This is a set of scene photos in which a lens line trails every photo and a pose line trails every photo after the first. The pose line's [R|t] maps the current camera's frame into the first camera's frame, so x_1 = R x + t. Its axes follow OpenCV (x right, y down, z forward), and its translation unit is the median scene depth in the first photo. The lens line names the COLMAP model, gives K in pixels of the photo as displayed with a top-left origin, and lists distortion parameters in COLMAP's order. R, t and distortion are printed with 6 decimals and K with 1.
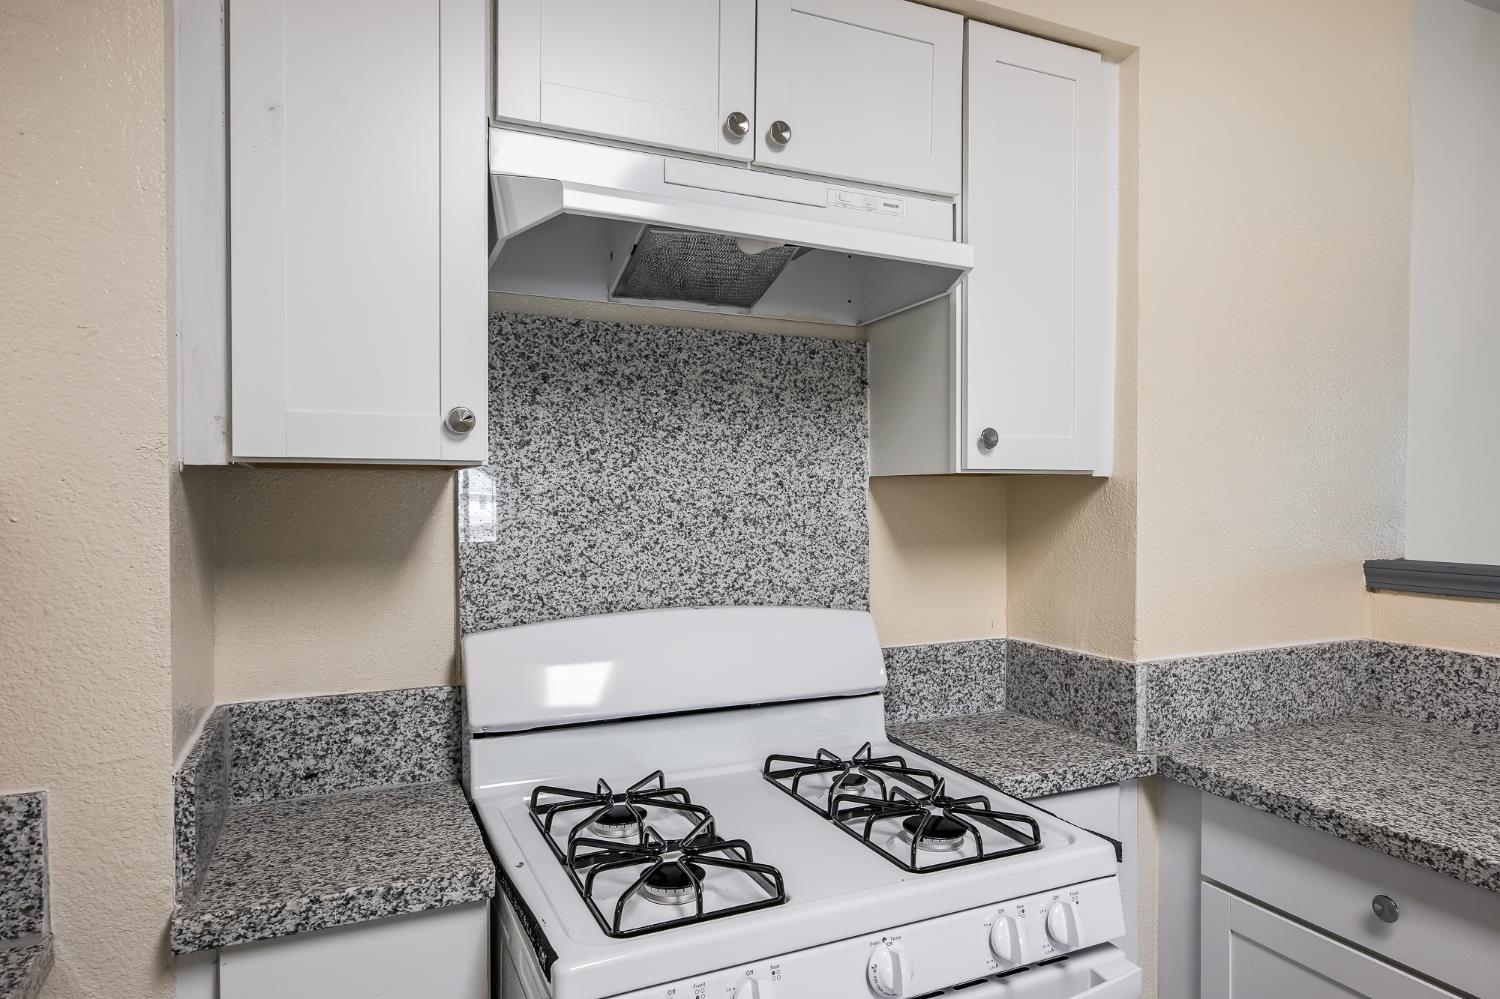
lens RADIAL K [[904.7, 0, 752.9], [0, 904.7, 505.6], [0, 0, 1]] dist [0.001692, 0.000884]
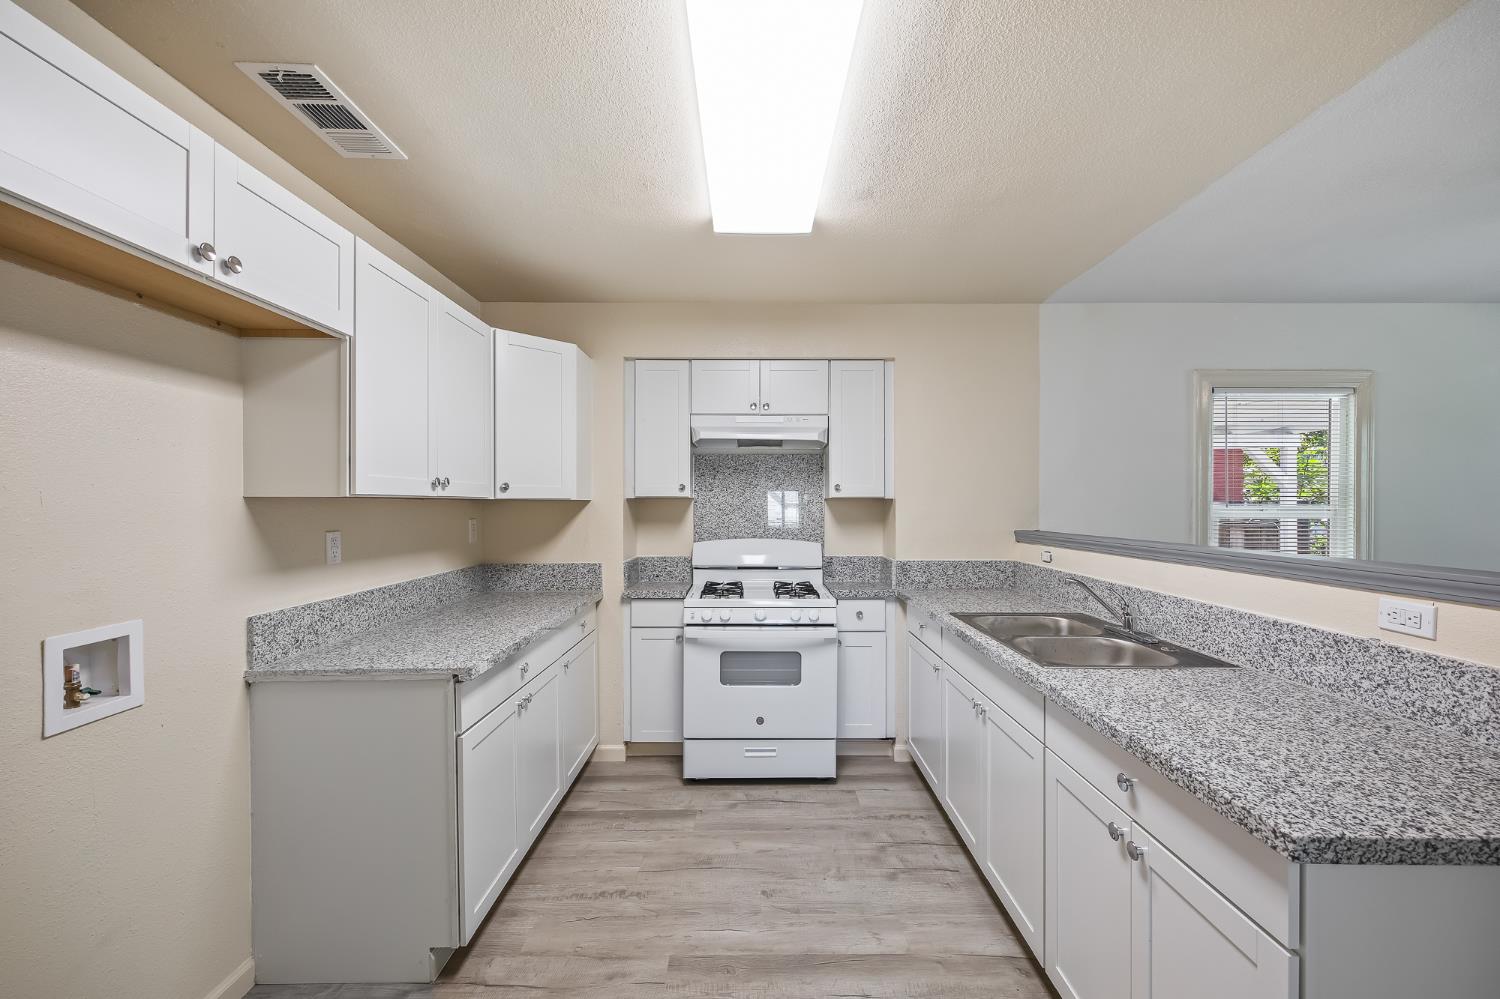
lens RADIAL K [[604.4, 0, 754.3], [0, 604.4, 506.3], [0, 0, 1]] dist [0.000028, 0.000531]
pose [[0.910229, 0.001444, -0.414103, 0.878245], [-0.005911, 0.999937, -0.009506, 0.015563], [0.414064, 0.011100, 0.910180, -1.089805]]
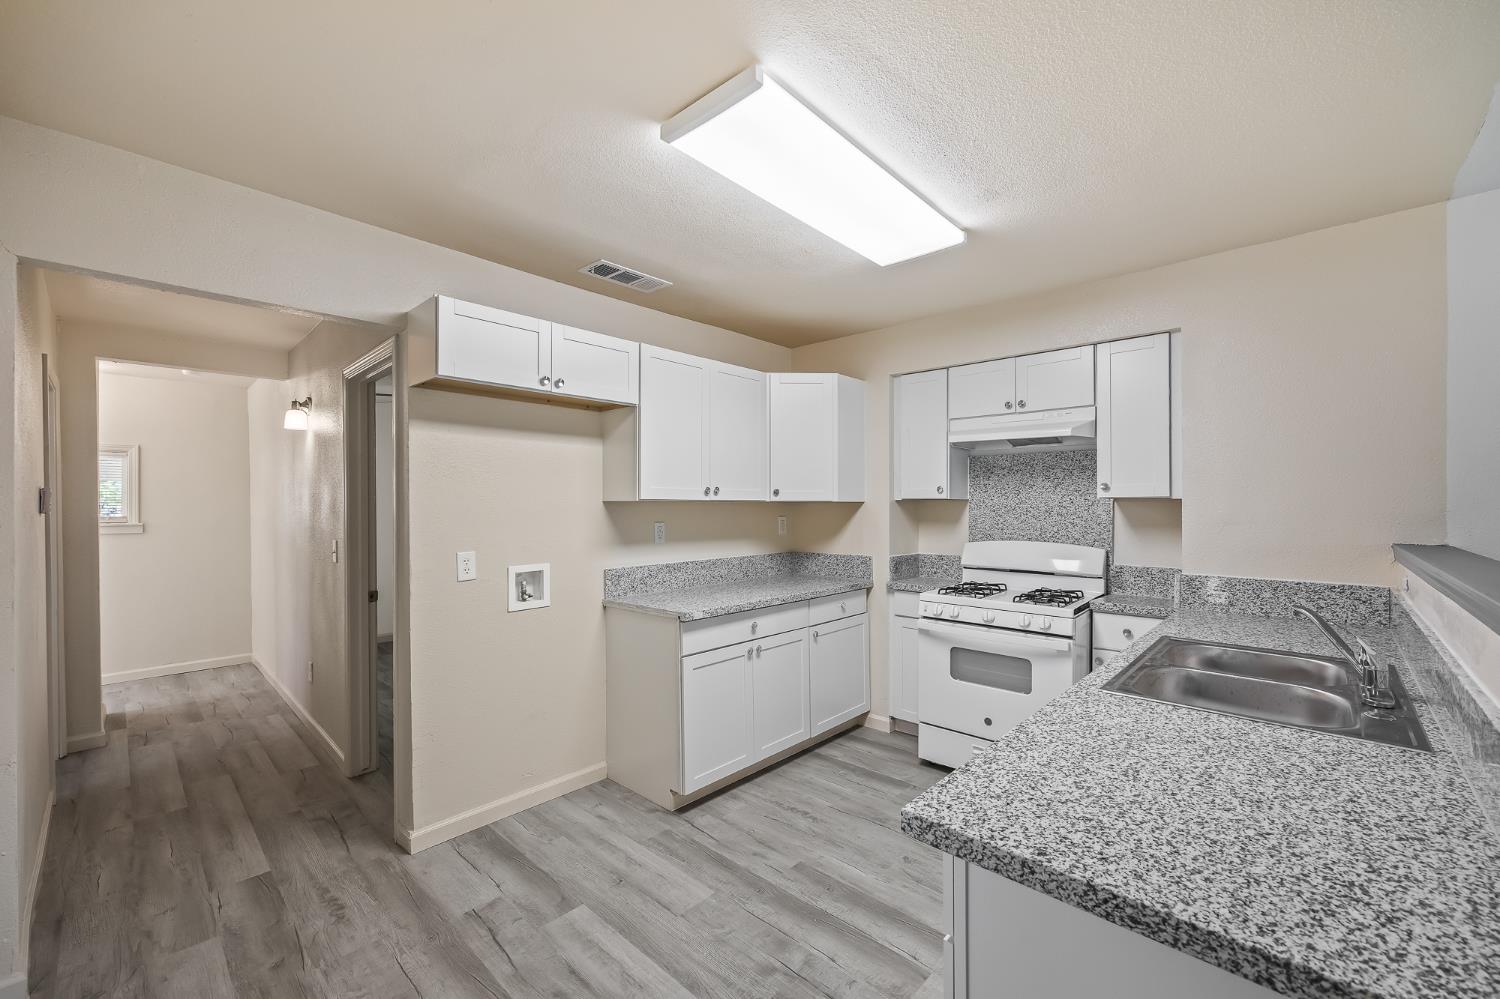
lens RADIAL K [[604.4, 0, 754.3], [0, 604.4, 506.3], [0, 0, 1]] dist [0.000028, 0.000531]
pose [[0.380611, 0.001708, -0.924734, 1.597227], [-0.013065, 0.999908, -0.003531, 0.009811], [0.924643, 0.013425, 0.380598, -0.753709]]
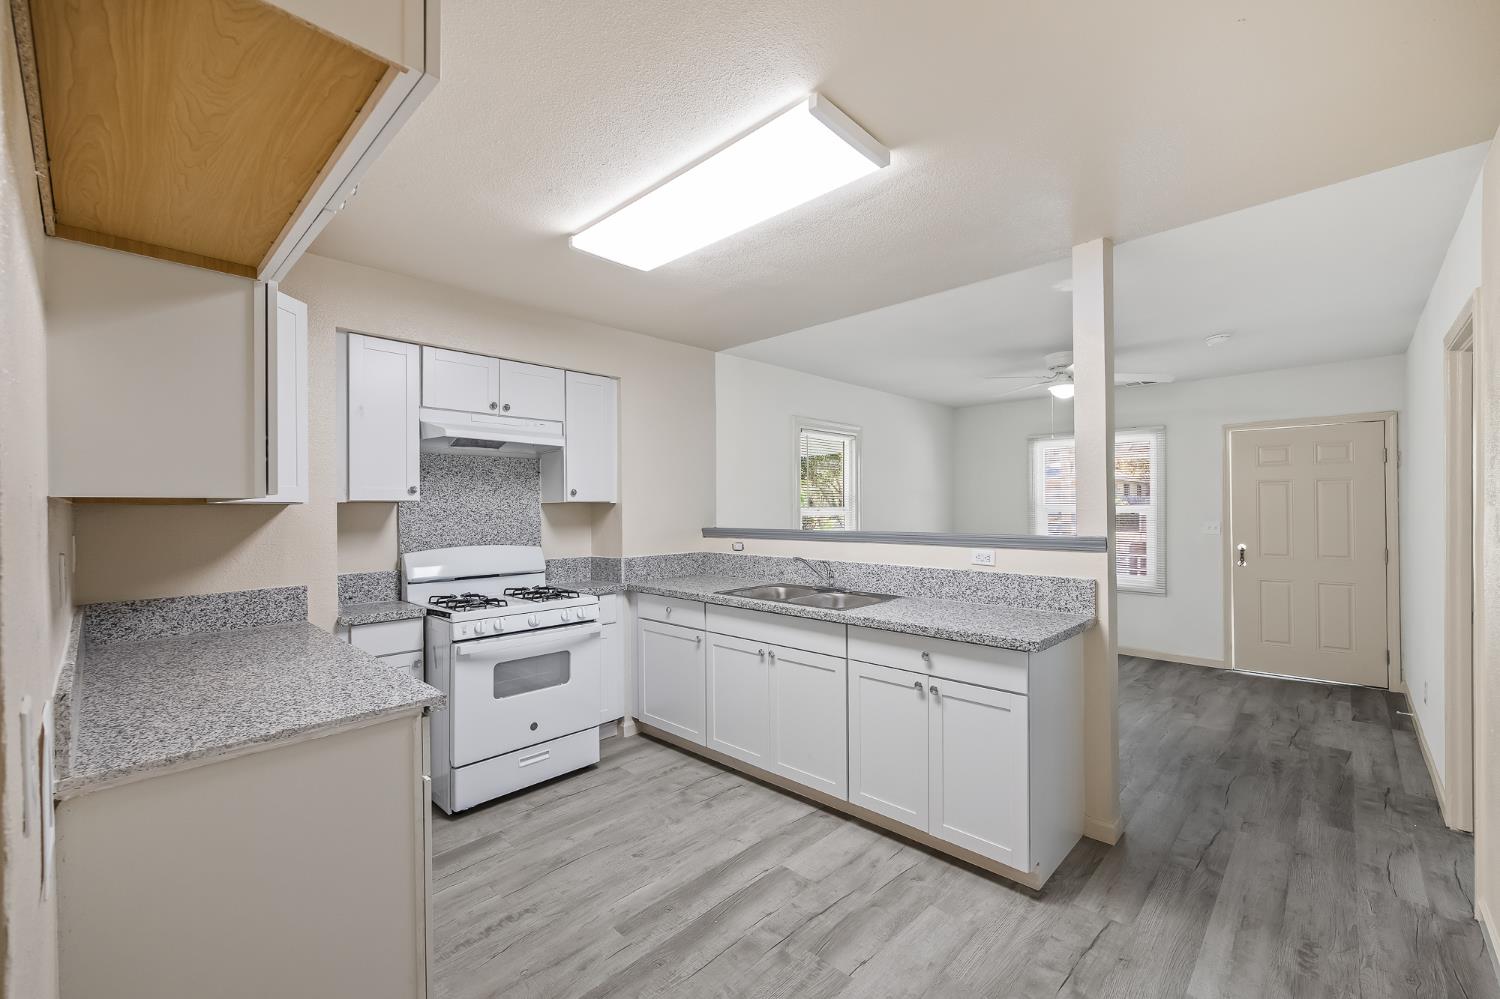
lens RADIAL K [[620.7, 0, 753.8], [0, 620.7, 505.3], [0, 0, 1]] dist [0.001113, 0.000938]
pose [[0.927140, -0.005964, 0.374667, 0.011558], [0.013444, 0.999759, -0.017354, 0.024336], [-0.374473, 0.021126, 0.926997, -1.417129]]
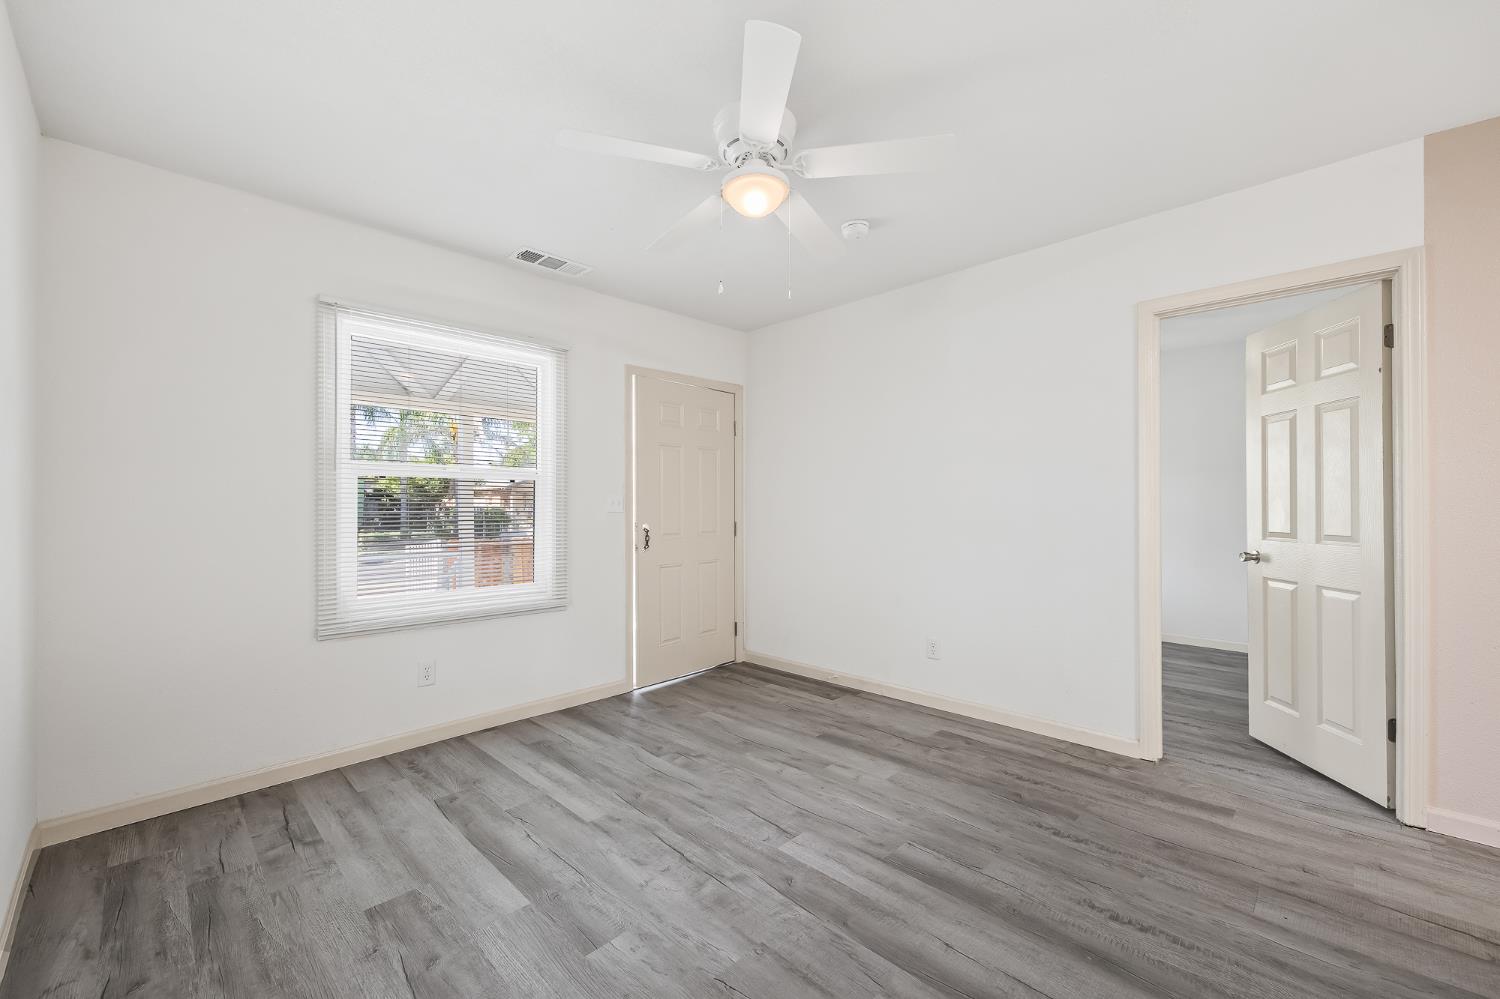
lens RADIAL K [[604.4, 0, 754.3], [0, 604.4, 506.3], [0, 0, 1]] dist [0.000028, 0.000531]
pose [[-0.357489, -0.000925, 0.933917, 1.195081], [0.017048, 0.999826, 0.007516, 0.127665], [-0.933762, 0.018608, -0.357411, 1.206575]]
